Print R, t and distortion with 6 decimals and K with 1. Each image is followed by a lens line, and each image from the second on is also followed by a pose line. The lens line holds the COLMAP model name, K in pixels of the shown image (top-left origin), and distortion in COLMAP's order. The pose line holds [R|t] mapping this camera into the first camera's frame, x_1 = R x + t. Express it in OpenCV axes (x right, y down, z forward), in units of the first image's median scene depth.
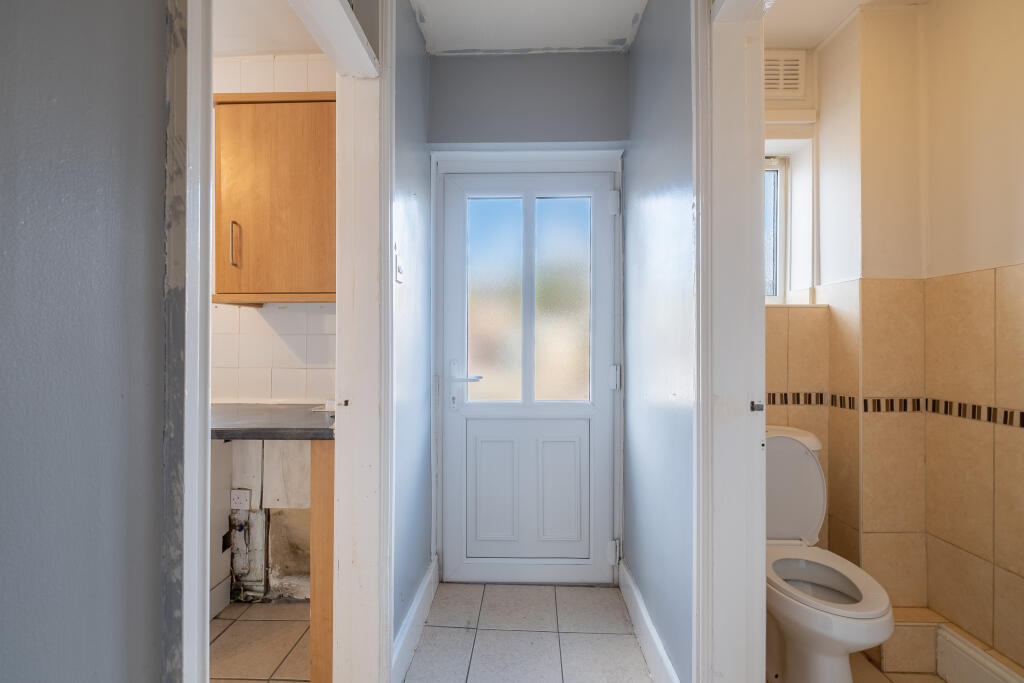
lens RADIAL K [[445.6, 0, 512.0], [0, 445.6, 341.5], [0, 0, 1]] dist [0.001337, -0.005719]
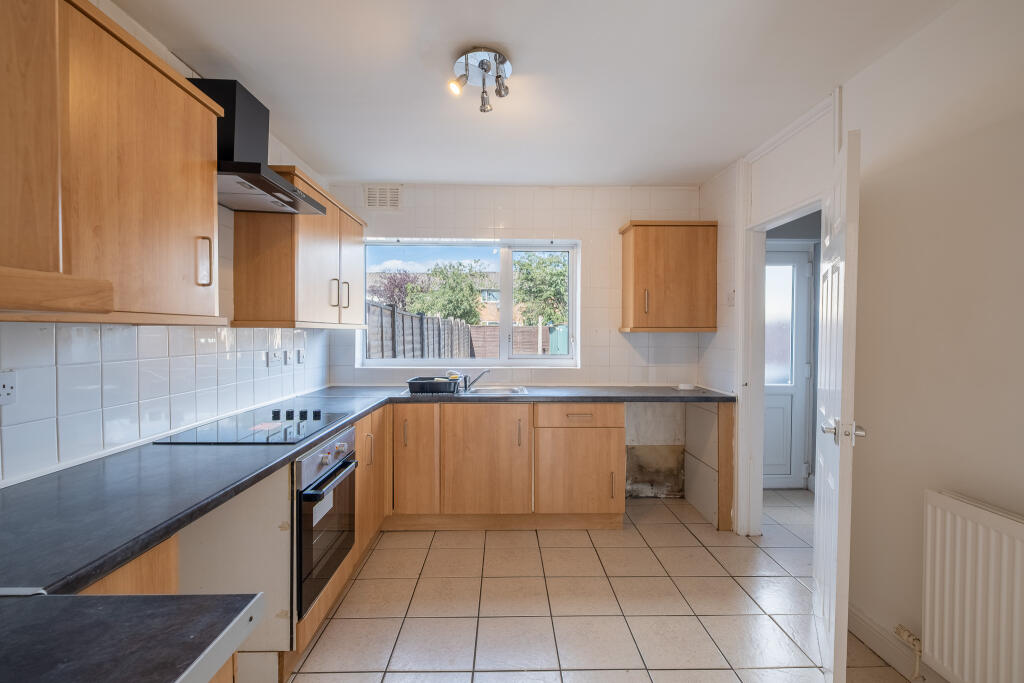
lens RADIAL K [[445.6, 0, 512.0], [0, 445.6, 341.5], [0, 0, 1]] dist [0.001337, -0.005719]
pose [[0.998833, 0.001691, 0.048276, -1.078512], [-0.002890, 0.999689, 0.024788, -0.079570], [-0.048219, -0.024899, 0.998526, -0.727811]]
